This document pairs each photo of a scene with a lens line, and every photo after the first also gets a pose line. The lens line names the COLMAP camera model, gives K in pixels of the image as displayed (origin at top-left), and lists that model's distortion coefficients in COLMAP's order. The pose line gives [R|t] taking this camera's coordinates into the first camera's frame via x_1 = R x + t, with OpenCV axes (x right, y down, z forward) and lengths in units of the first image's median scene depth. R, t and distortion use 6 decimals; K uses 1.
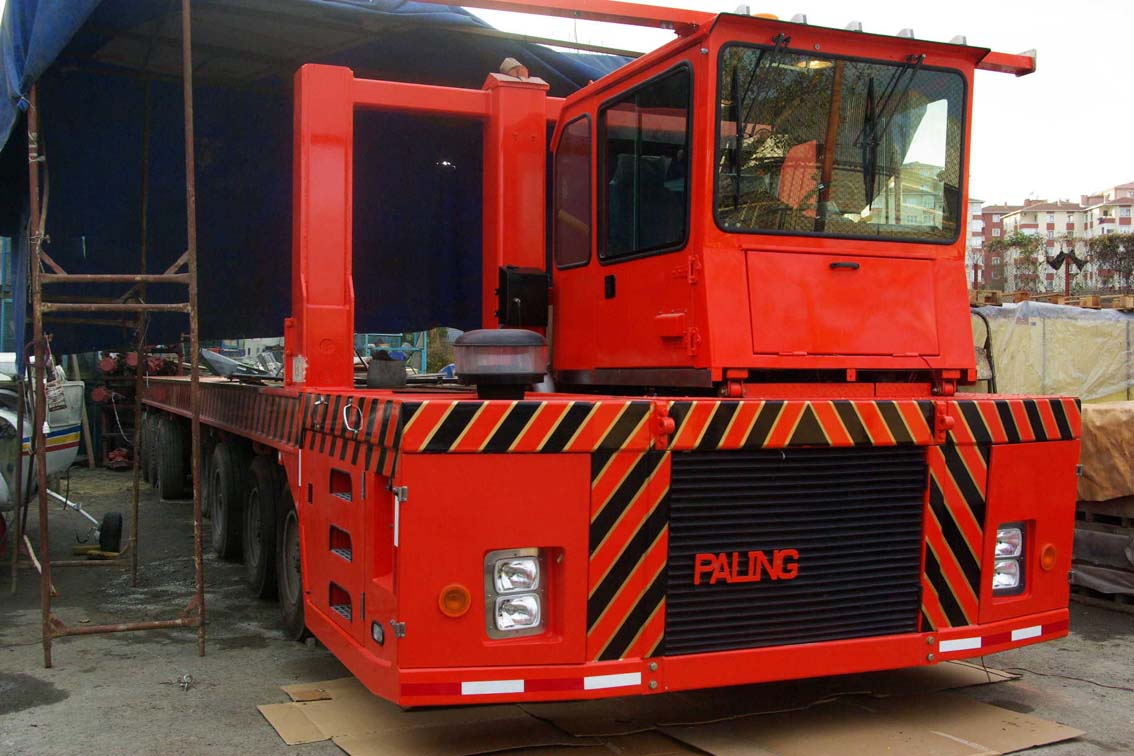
lens RADIAL K [[1248.2, 0, 567.0], [0, 1248.2, 378.0], [0, 0, 1]] dist [-0.091212, 0.185743]
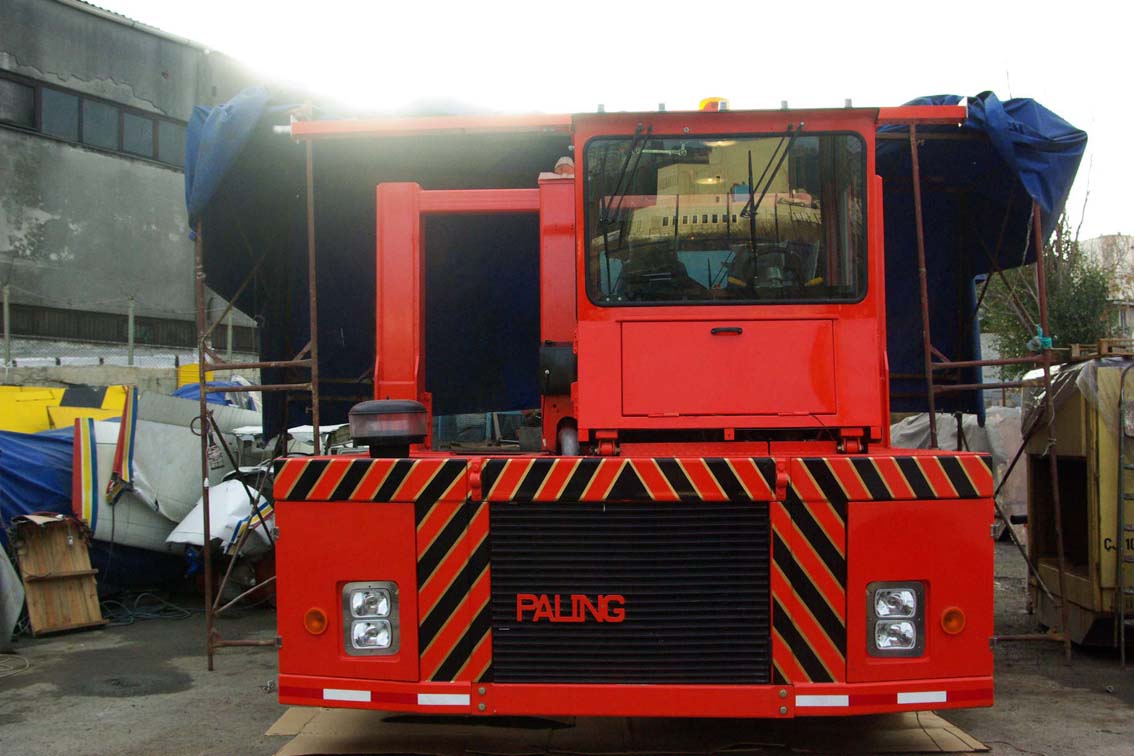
lens RADIAL K [[1248.2, 0, 567.0], [0, 1248.2, 378.0], [0, 0, 1]] dist [-0.091212, 0.185743]
pose [[0.900712, -0.032519, -0.433198, 0.588569], [0.009015, 0.998379, -0.056201, 0.008546], [0.434323, 0.046715, 0.899545, -0.008253]]
